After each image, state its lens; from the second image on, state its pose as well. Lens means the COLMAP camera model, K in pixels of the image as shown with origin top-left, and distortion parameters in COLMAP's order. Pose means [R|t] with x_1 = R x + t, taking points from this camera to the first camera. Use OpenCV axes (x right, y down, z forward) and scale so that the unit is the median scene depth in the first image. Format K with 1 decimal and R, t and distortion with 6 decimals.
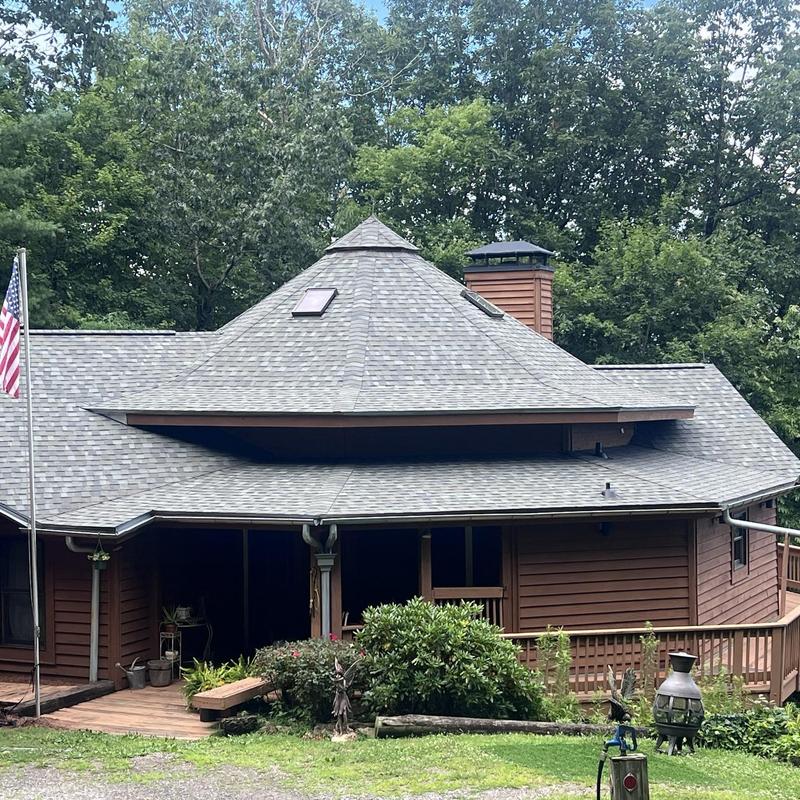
lens RADIAL K [[1442.9, 0, 393.6], [0, 1442.9, 421.7], [0, 0, 1]] dist [0.226359, -0.928421]
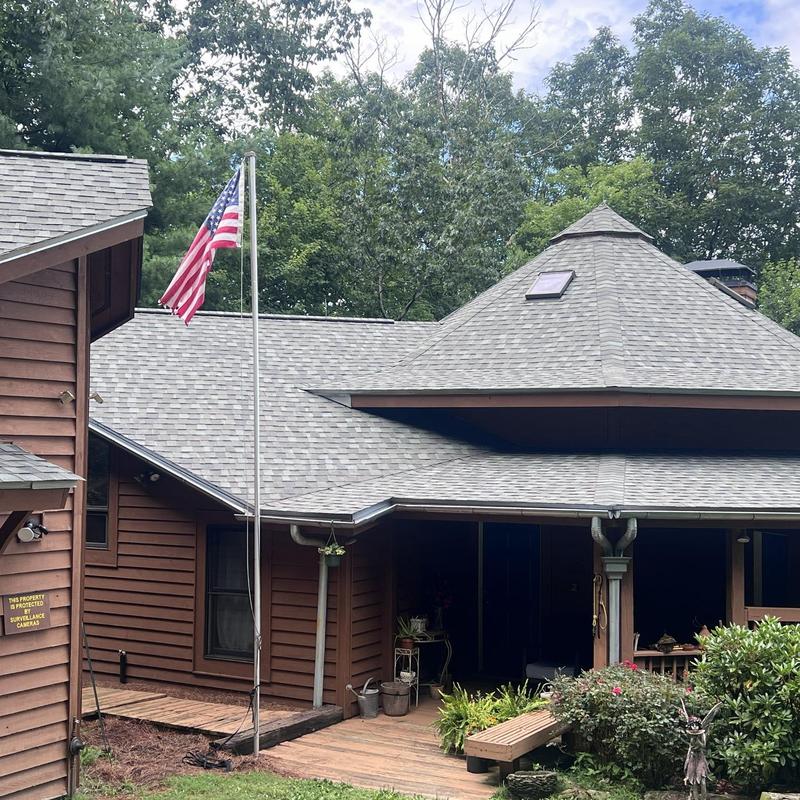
lens RADIAL K [[1201.1, 0, 400.0], [0, 1201.1, 400.0], [0, 0, 1]] dist [0.189518, -0.595491]
pose [[0.995492, 0.017690, -0.093180, -0.092058], [-0.023132, 0.998069, -0.057653, 0.041755], [0.091980, 0.059548, 0.993979, 0.295657]]
